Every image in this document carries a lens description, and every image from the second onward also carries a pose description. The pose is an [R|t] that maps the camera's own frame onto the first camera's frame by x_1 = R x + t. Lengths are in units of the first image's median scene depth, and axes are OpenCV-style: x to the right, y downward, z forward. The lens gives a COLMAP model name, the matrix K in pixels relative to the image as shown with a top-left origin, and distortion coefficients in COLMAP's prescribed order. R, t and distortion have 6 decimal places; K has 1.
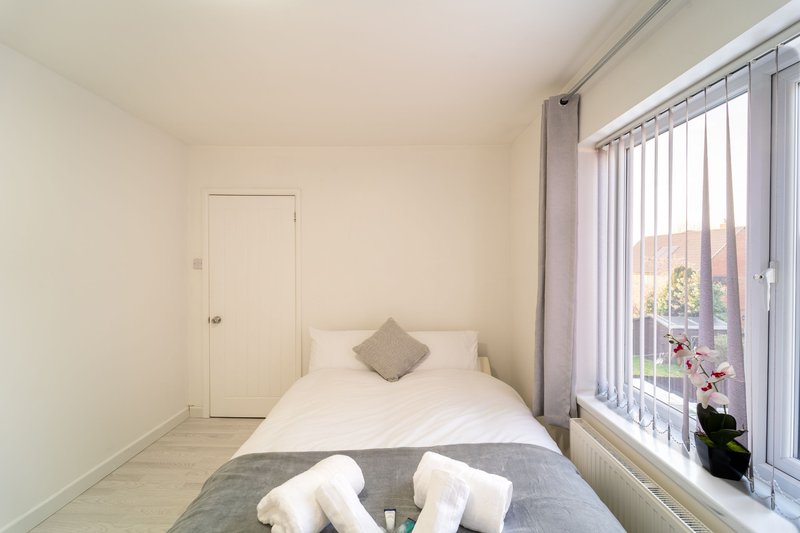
lens RADIAL K [[307.2, 0, 400.1], [0, 307.2, 263.0], [0, 0, 1]] dist [0.000253, 0.000234]
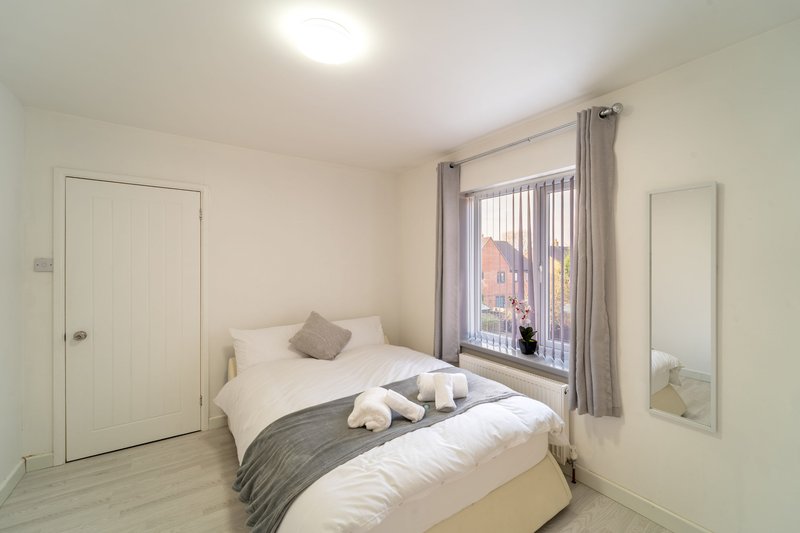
lens RADIAL K [[333.3, 0, 405.1], [0, 333.3, 261.1], [0, 0, 1]] dist [0.000677, 0.000172]
pose [[0.819416, 0.003256, 0.573191, -0.525422], [0.000971, 0.999975, -0.007068, -0.000389], [-0.573199, 0.006348, 0.819392, -0.244828]]
